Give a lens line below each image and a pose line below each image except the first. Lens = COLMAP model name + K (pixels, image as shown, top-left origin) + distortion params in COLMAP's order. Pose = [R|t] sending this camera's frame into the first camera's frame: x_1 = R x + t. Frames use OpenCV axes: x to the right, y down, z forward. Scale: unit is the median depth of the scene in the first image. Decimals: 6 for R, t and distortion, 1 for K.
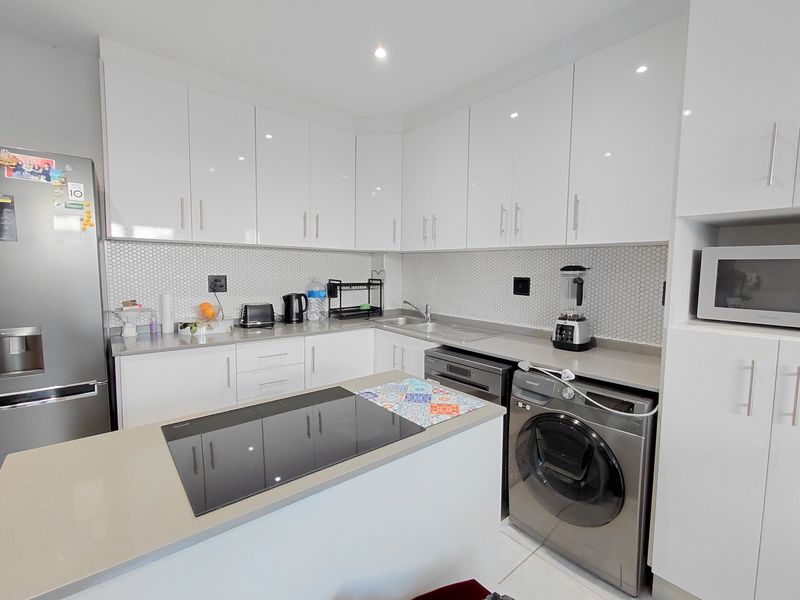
lens RADIAL K [[369.4, 0, 402.3], [0, 369.4, 298.1], [0, 0, 1]] dist [0.005107, -0.000821]
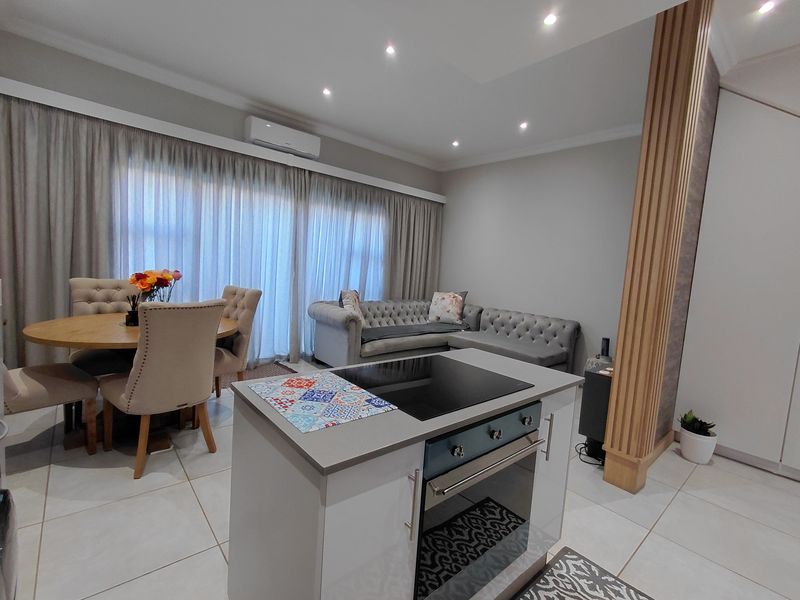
lens RADIAL K [[369.4, 0, 402.4], [0, 369.4, 295.9], [0, 0, 1]] dist [0.005107, -0.000821]
pose [[-0.996576, -0.076035, -0.032468, -0.077766], [-0.080345, 0.983275, 0.163448, -0.081250], [0.019498, 0.165498, -0.986017, 1.350756]]
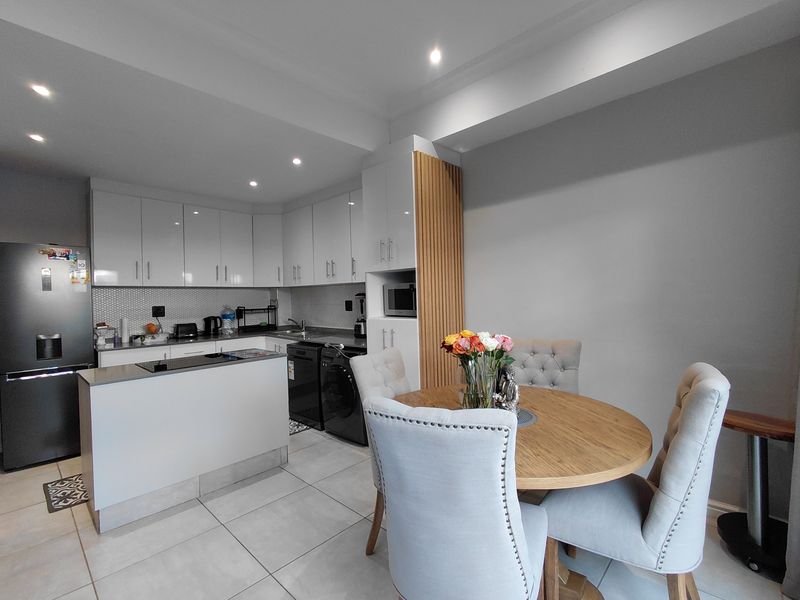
lens RADIAL K [[369.4, 0, 400.7], [0, 369.4, 297.4], [0, 0, 1]] dist [0.005107, -0.000821]
pose [[0.992094, -0.034126, 0.120767, 0.356041], [0.043684, 0.996043, -0.077398, 0.072524], [-0.117648, 0.082061, 0.989659, -0.727539]]
